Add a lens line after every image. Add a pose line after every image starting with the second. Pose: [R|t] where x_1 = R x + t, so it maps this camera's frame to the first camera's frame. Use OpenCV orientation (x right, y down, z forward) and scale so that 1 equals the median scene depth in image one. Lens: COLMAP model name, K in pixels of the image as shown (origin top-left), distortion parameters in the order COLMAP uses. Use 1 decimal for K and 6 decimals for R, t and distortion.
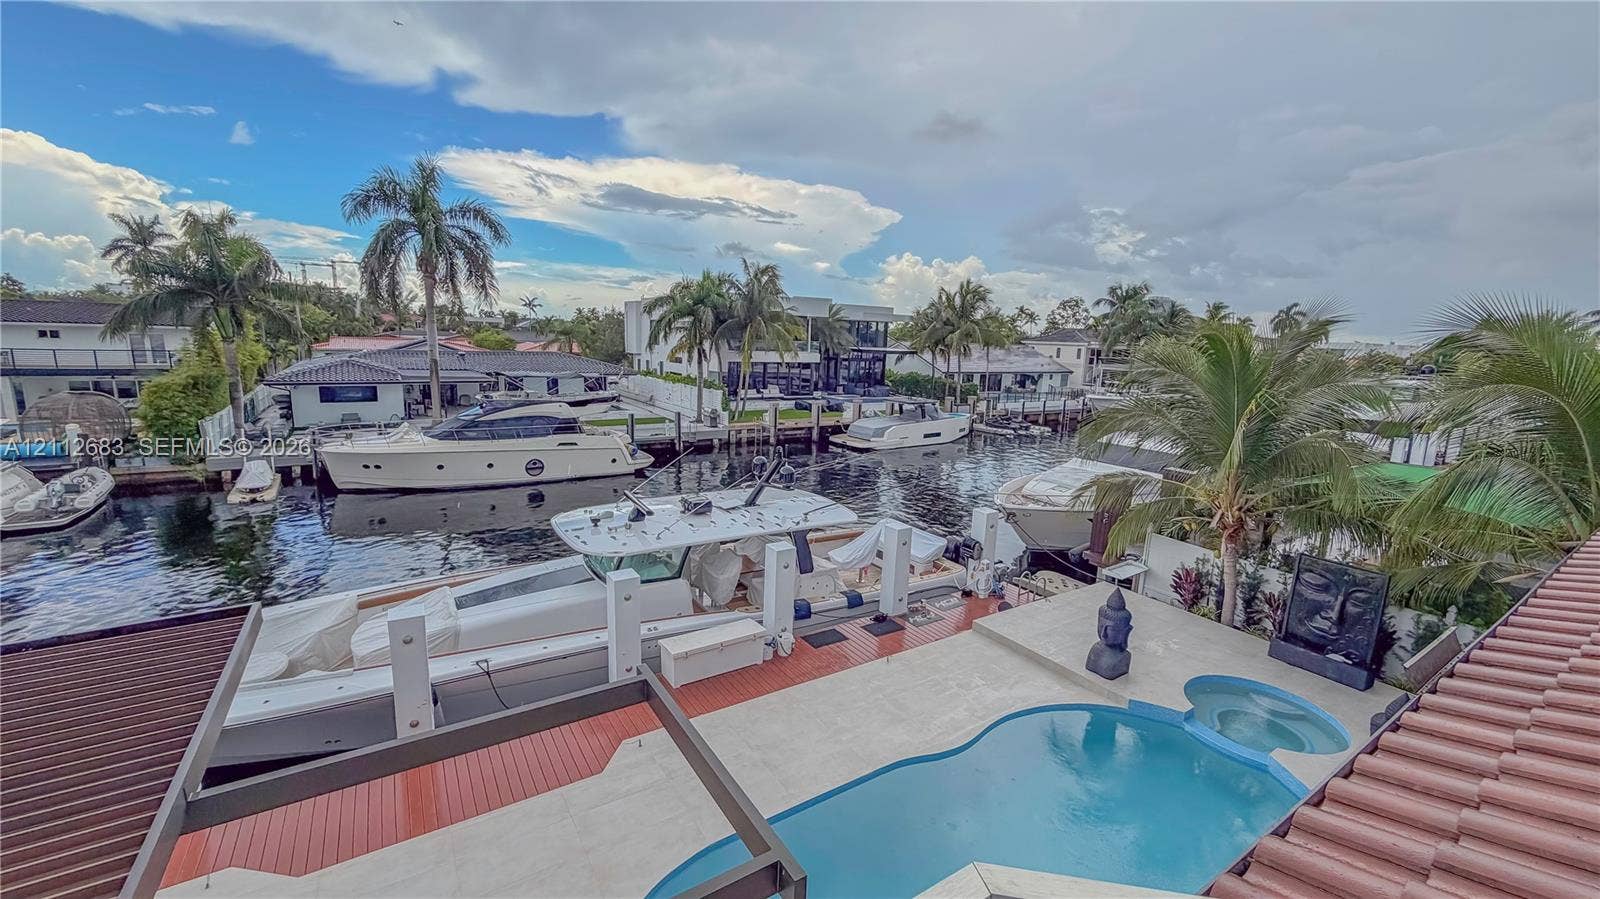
lens RADIAL K [[635.0, 0, 797.5], [0, 635.0, 451.8], [0, 0, 1]] dist [0.000571, 0.000693]
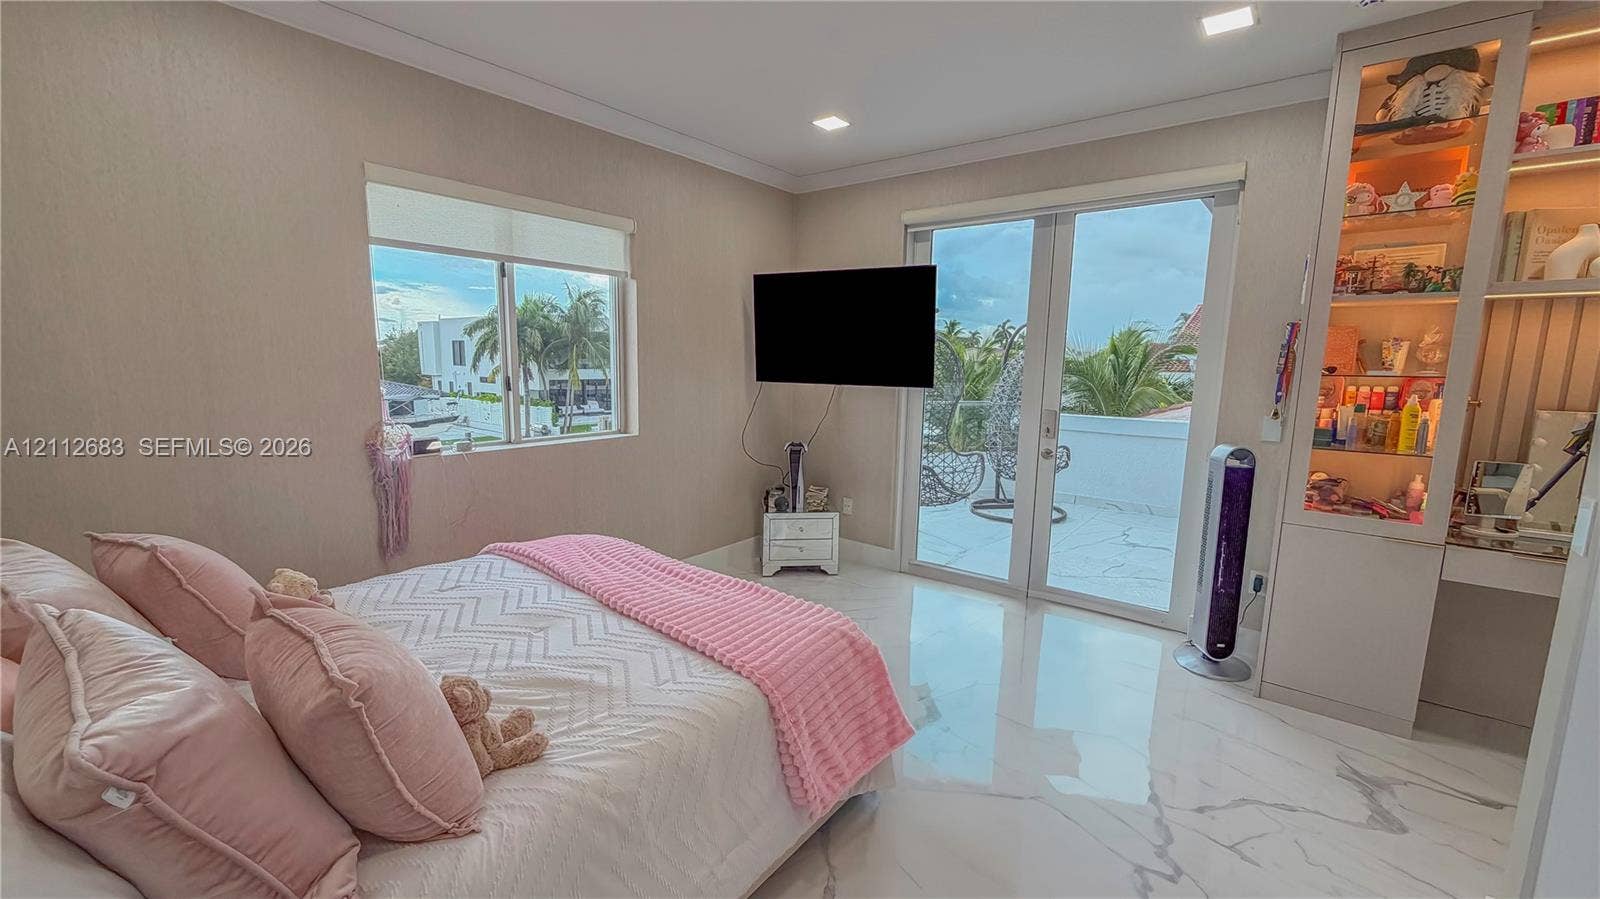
lens RADIAL K [[635.0, 0, 797.5], [0, 635.0, 451.8], [0, 0, 1]] dist [0.000571, 0.000693]
pose [[0.944093, -0.068198, 0.322549, -0.072252], [0.075290, 0.997116, -0.009546, 0.016663], [-0.320968, 0.033297, 0.946505, -0.116830]]
